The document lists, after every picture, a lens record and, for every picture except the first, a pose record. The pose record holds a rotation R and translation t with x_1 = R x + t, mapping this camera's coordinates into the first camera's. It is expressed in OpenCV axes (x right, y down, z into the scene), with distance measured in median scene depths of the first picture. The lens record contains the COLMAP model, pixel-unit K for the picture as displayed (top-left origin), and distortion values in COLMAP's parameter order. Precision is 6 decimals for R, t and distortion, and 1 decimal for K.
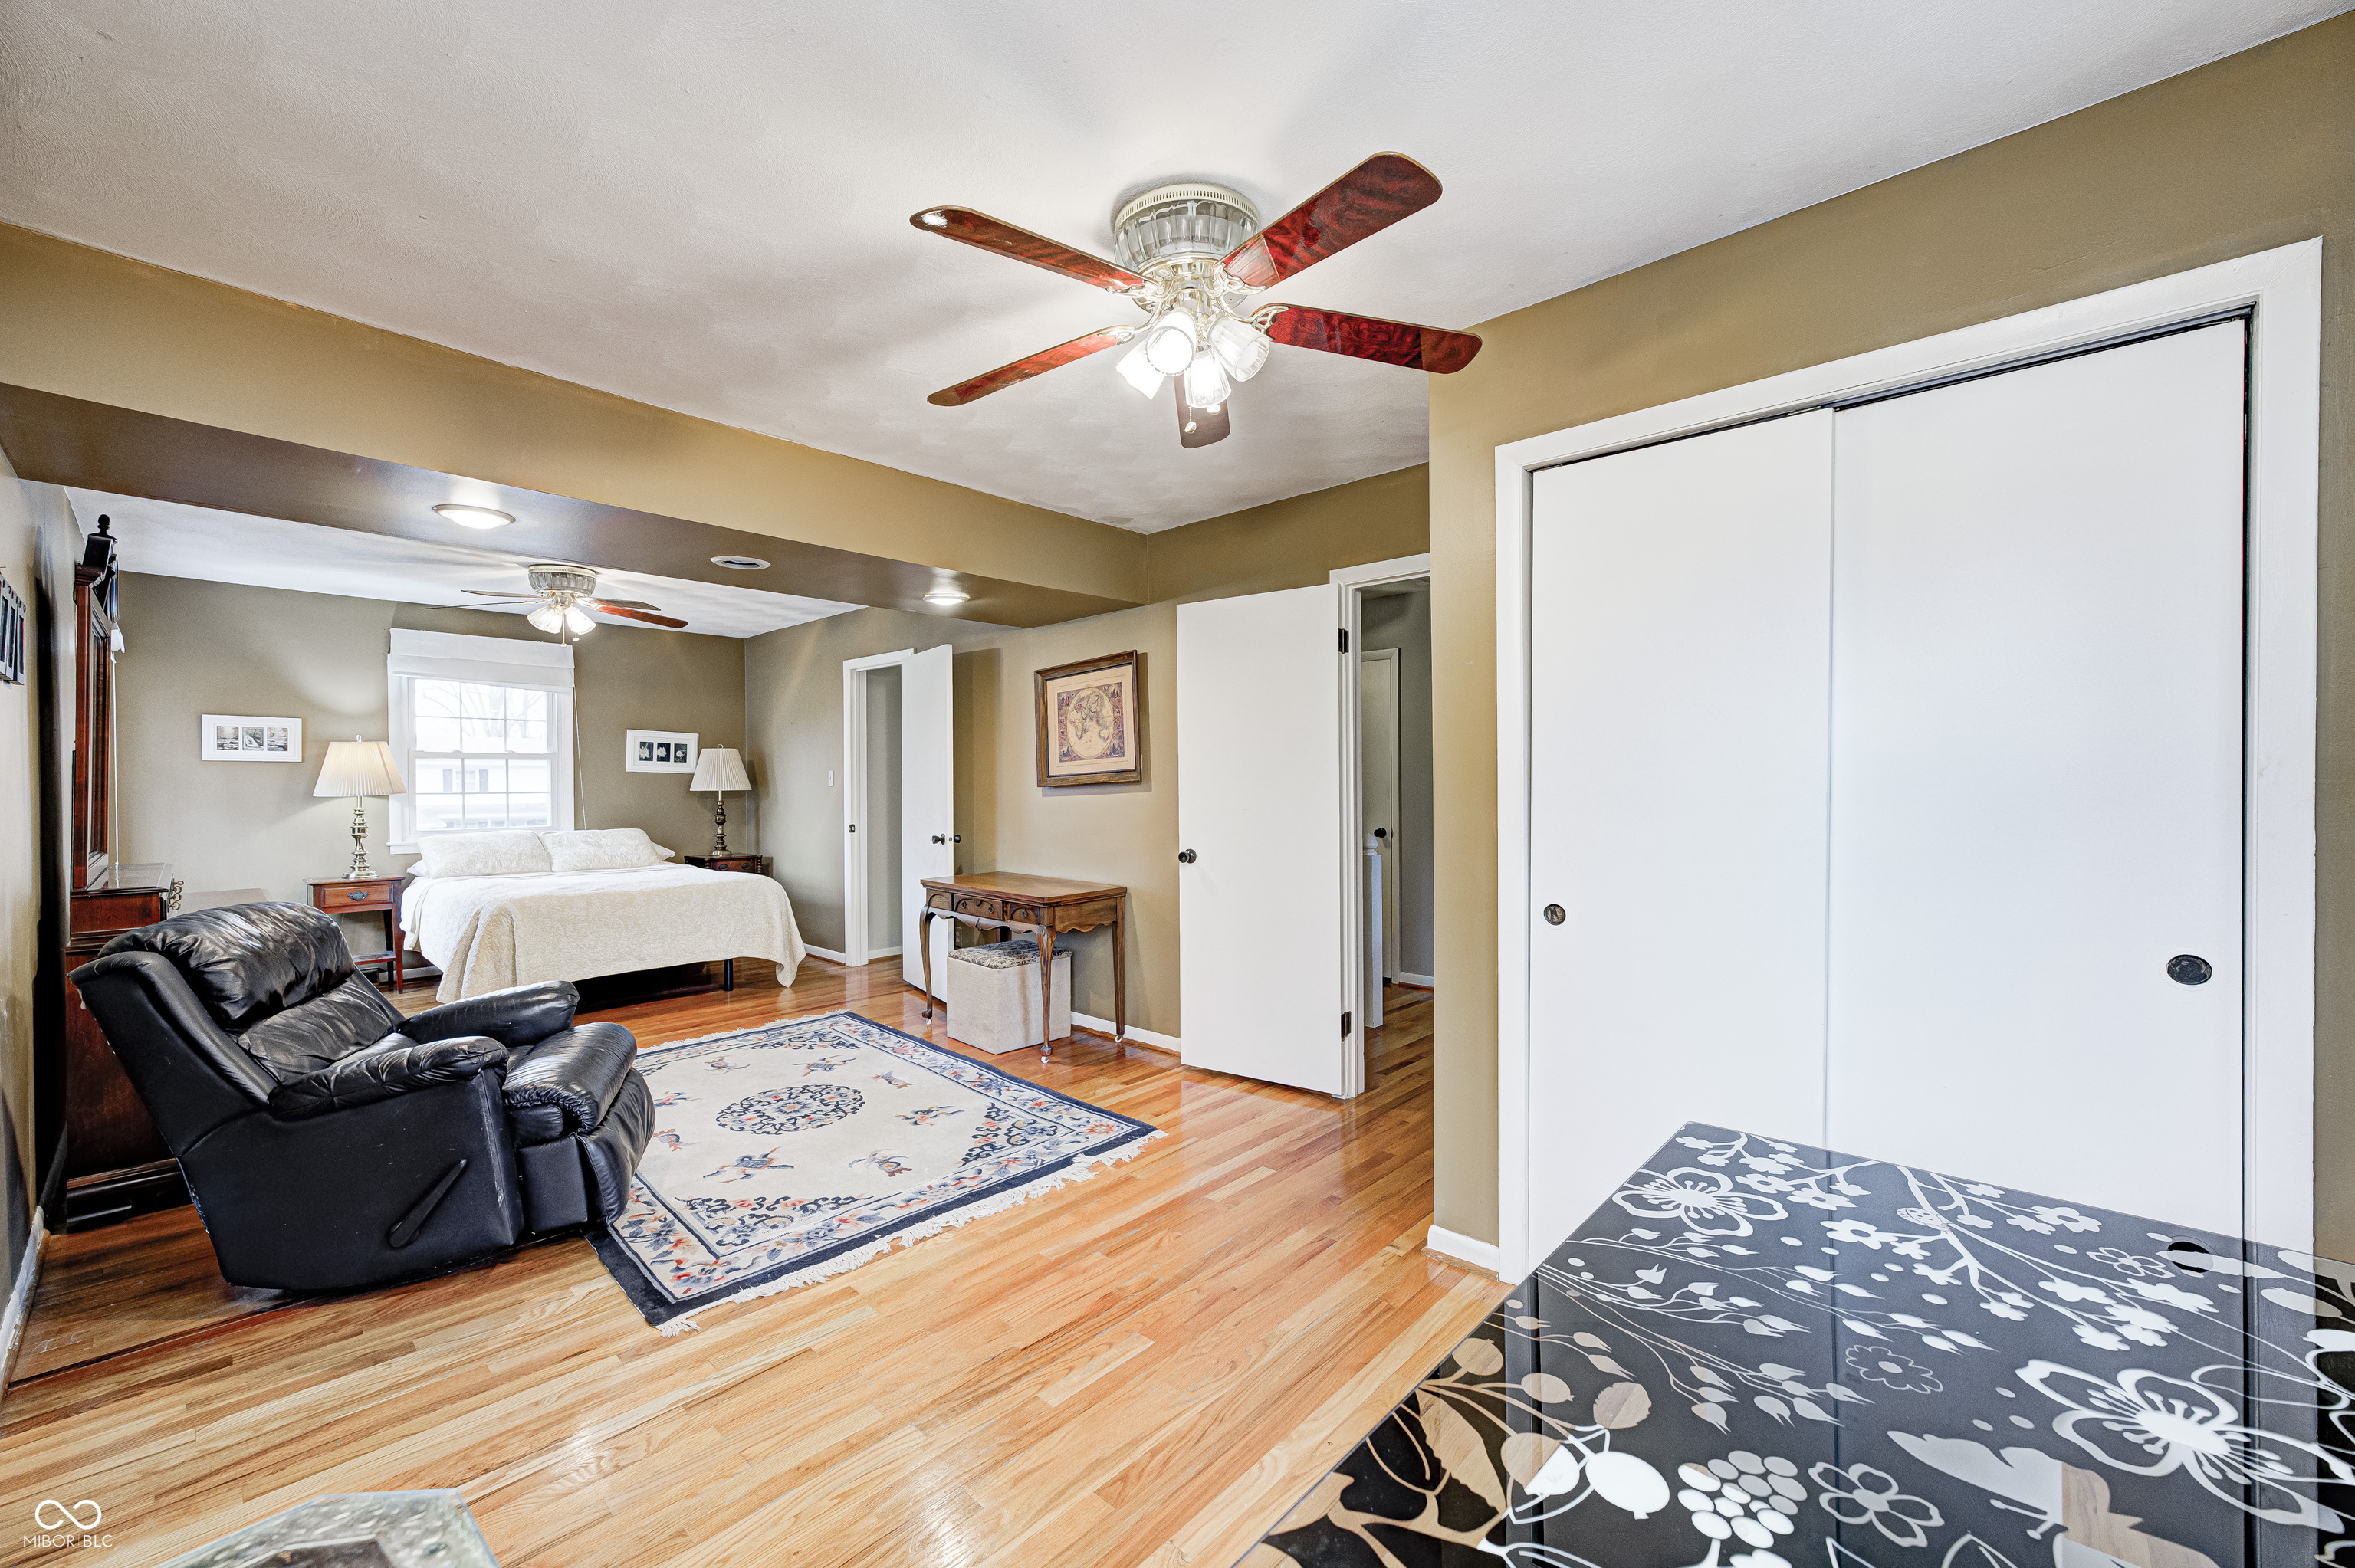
lens RADIAL K [[919.2, 0, 1174.7], [0, 919.2, 776.1], [0, 0, 1]] dist [-0.001625, 0.001756]
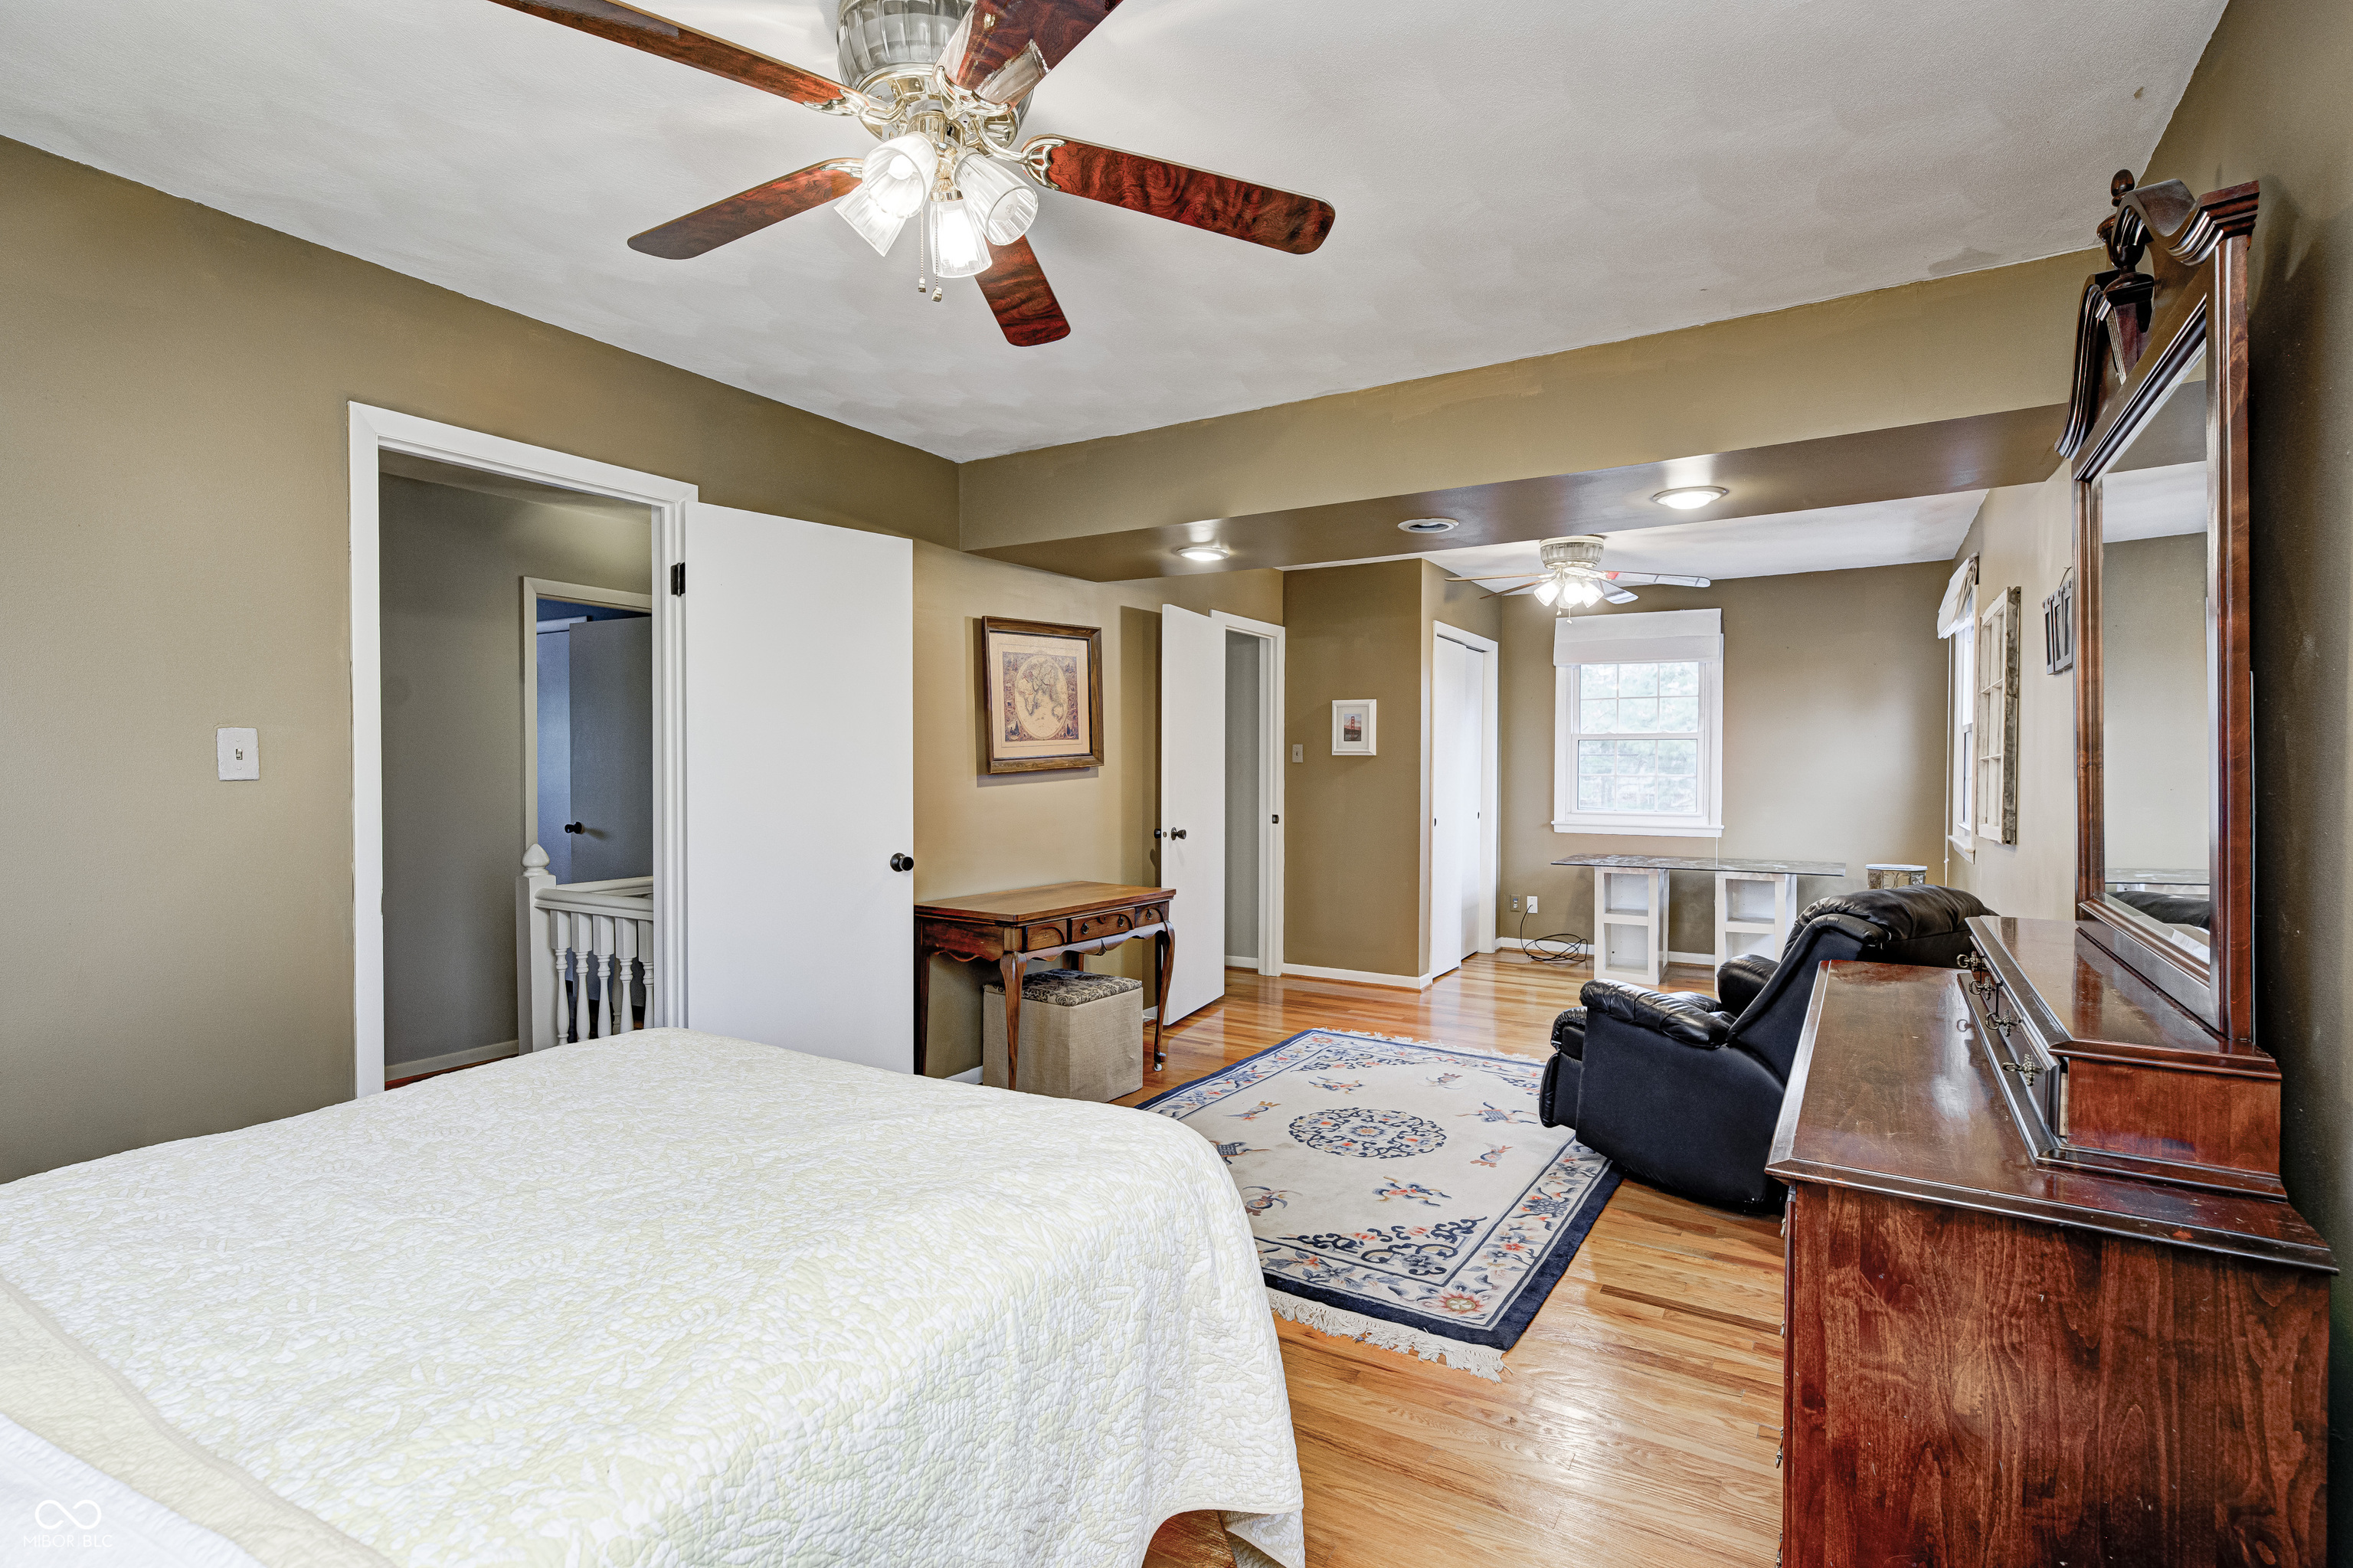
lens RADIAL K [[1089.8, 0, 1175.9], [0, 1089.8, 780.3], [0, 0, 1]] dist [-0.001816, -0.000273]
pose [[-0.178492, -0.005545, 0.983926, -1.137493], [0.008928, 0.999934, 0.007254, 0.012553], [-0.983901, 0.010079, -0.178431, 1.101319]]
